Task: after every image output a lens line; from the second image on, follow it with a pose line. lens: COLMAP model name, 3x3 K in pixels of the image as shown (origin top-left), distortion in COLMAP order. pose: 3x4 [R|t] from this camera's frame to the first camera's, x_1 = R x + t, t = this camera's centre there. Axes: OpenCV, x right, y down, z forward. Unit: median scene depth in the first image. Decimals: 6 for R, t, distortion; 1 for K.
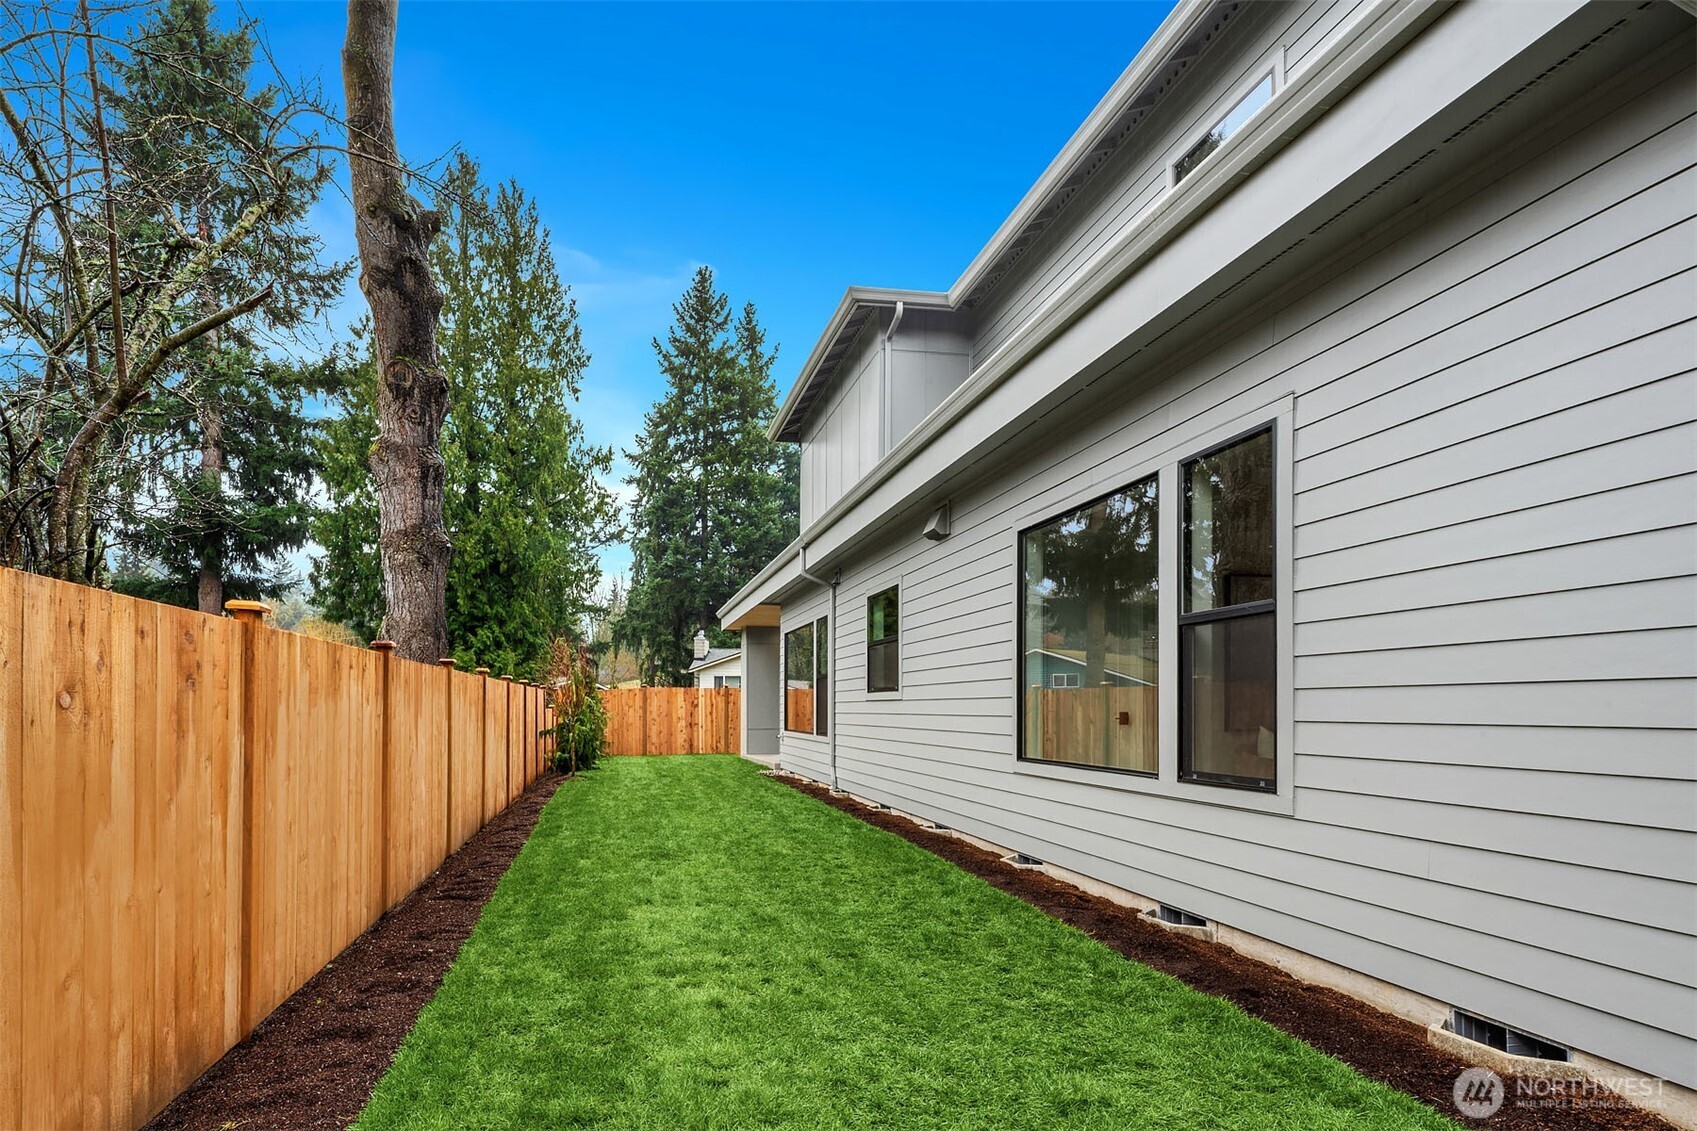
lens RADIAL K [[836.4, 0, 840.3], [0, 836.4, 558.4], [0, 0, 1]] dist [-0.000191, -0.000315]
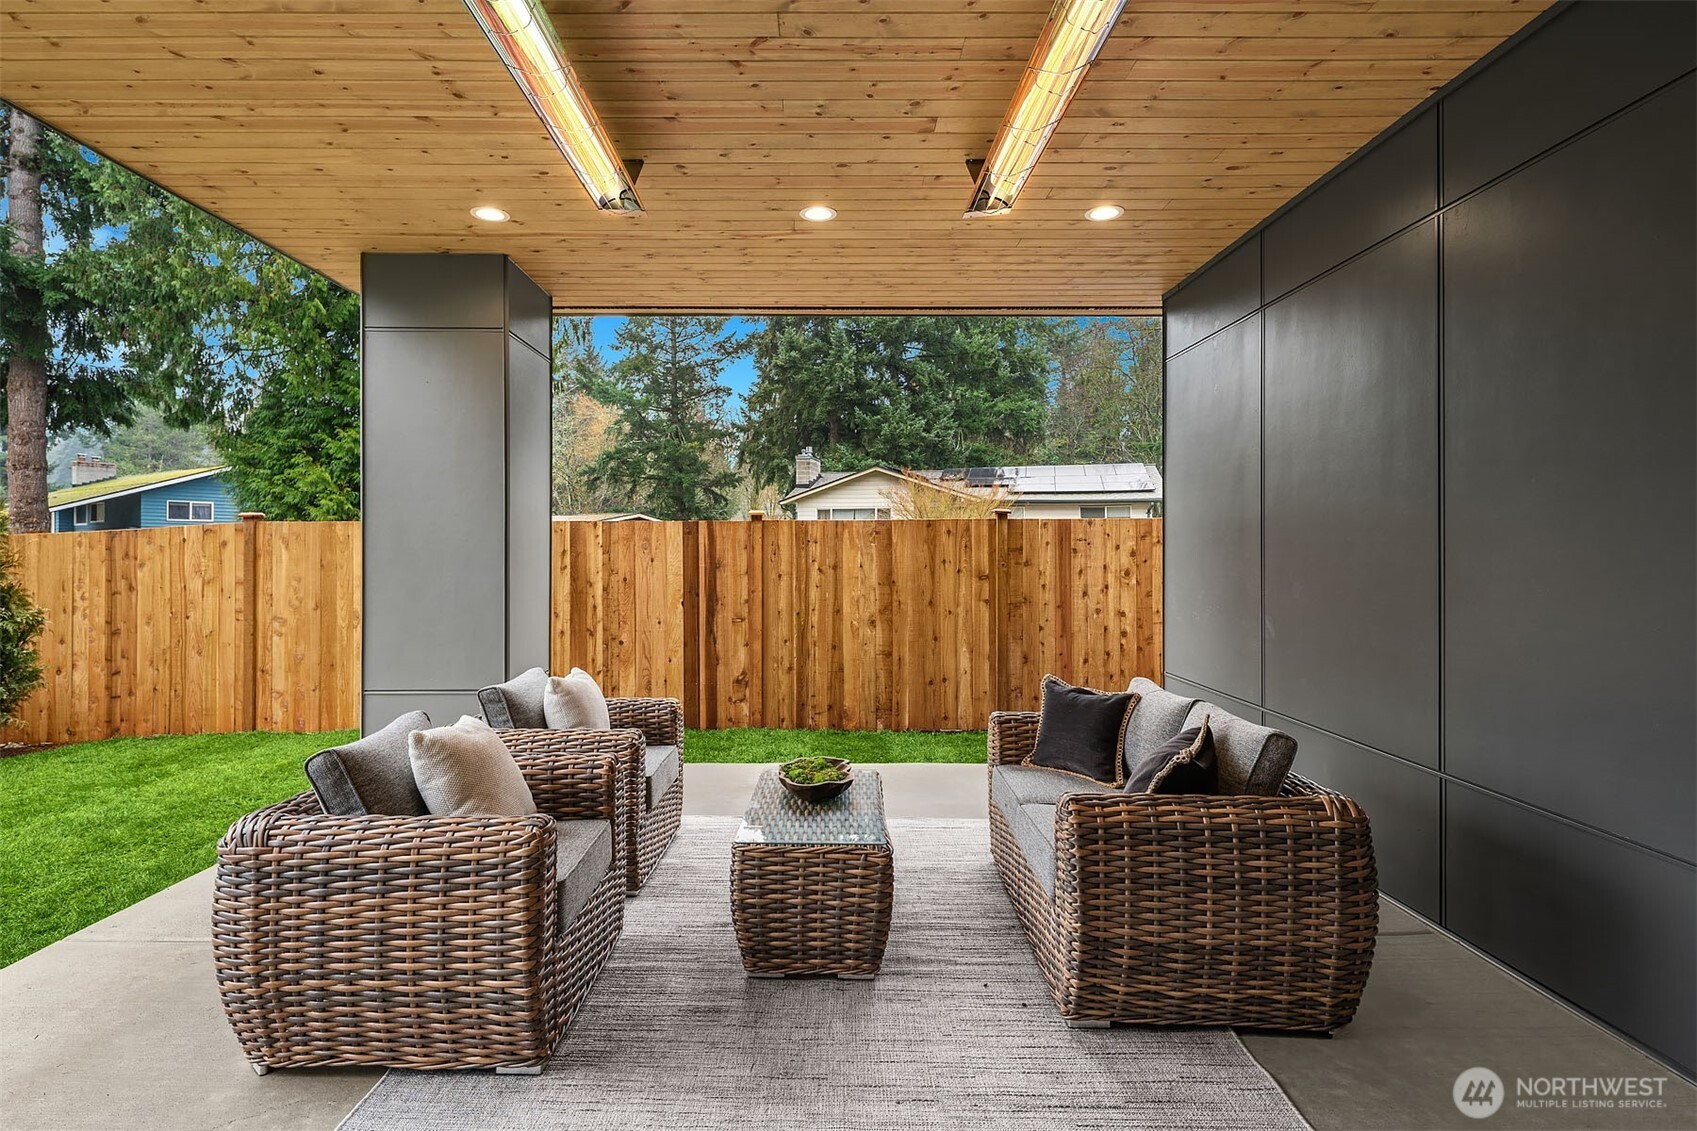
lens RADIAL K [[836.4, 0, 840.3], [0, 836.4, 558.4], [0, 0, 1]] dist [-0.000191, -0.000315]
pose [[0.973467, 0.003072, -0.228809, 0.038286], [0.040652, 0.981683, 0.186135, 0.072398], [0.225189, -0.190498, 0.955511, 0.456964]]
